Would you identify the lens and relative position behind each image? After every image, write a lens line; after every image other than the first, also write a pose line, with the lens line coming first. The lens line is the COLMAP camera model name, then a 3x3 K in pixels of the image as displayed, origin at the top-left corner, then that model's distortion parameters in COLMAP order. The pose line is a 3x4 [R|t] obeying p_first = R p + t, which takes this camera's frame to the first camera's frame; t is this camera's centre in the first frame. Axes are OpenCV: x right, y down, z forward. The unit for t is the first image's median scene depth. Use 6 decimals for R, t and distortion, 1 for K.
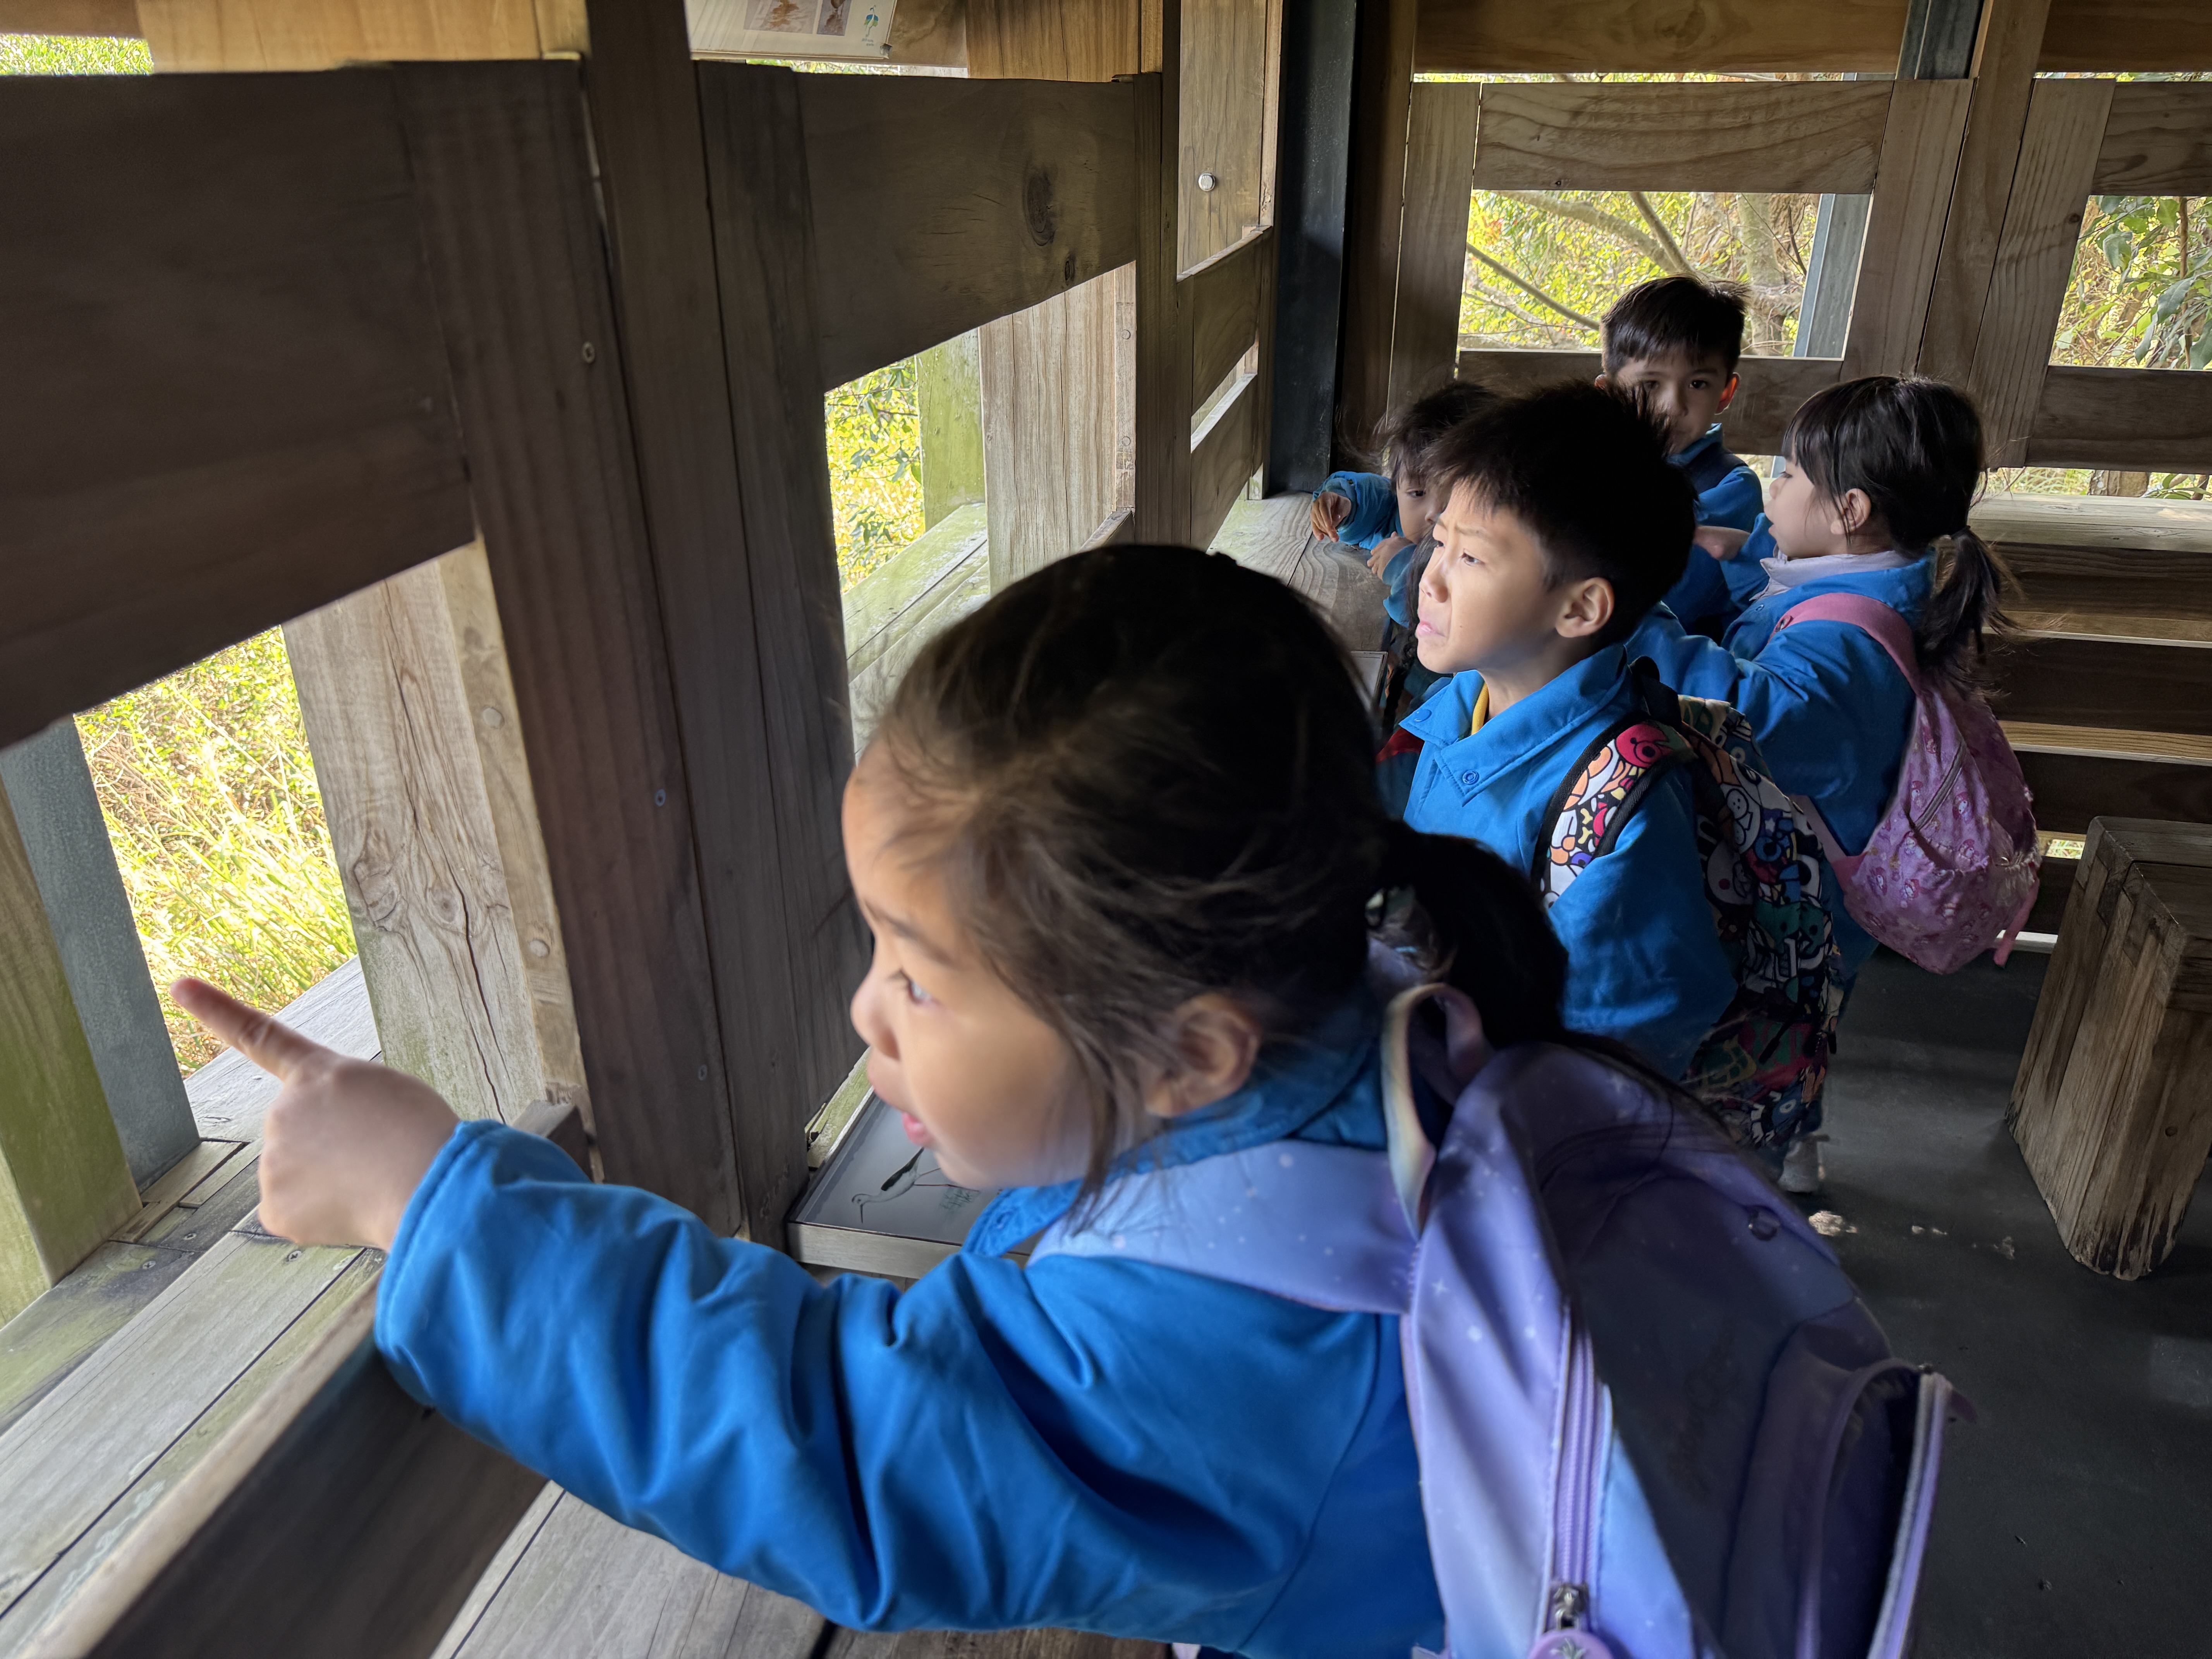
lens RADIAL K [[1558.3, 0, 1102.3], [0, 1558.3, 826.2], [0, 0, 1]] dist [0.004093, 0.000180]
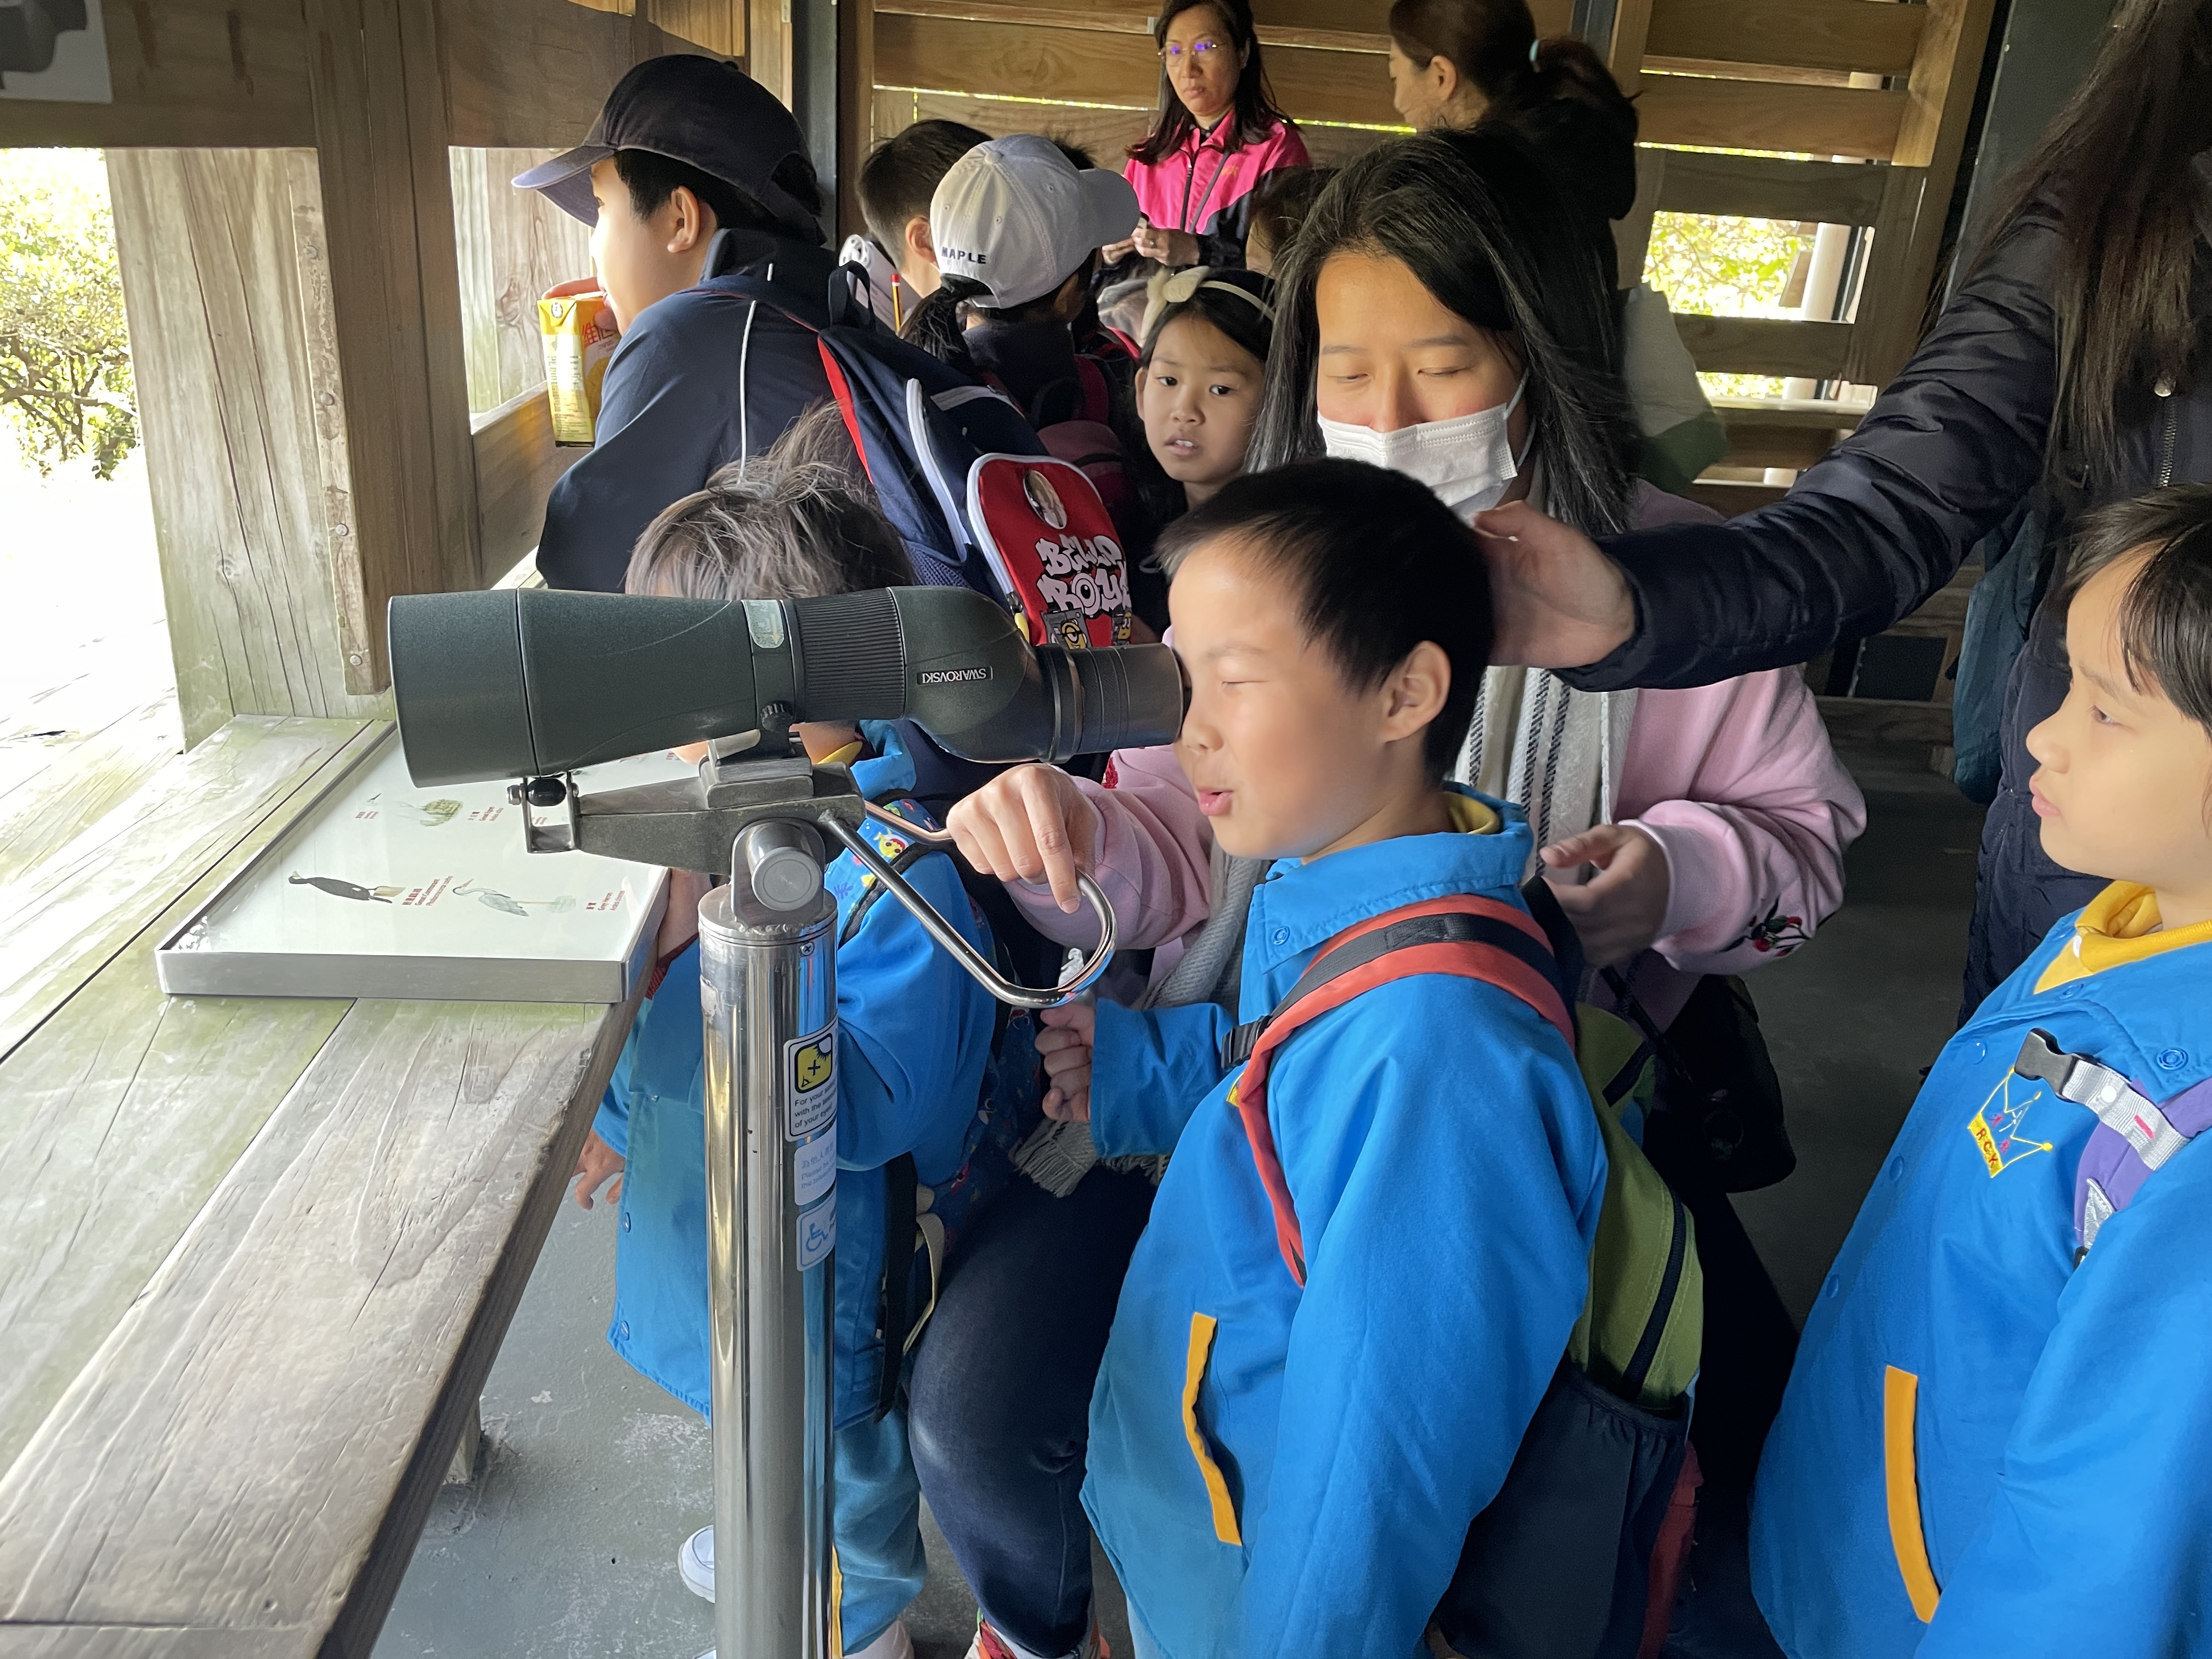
lens RADIAL K [[1667.8, 0, 1107.3], [0, 1667.8, 833.0], [0, 0, 1]] dist [0.012391, 0.002576]
pose [[0.952114, -0.049025, 0.301787, -0.129144], [0.063571, 0.997232, -0.038562, 0.371326], [-0.299061, 0.055900, 0.952595, -0.672772]]
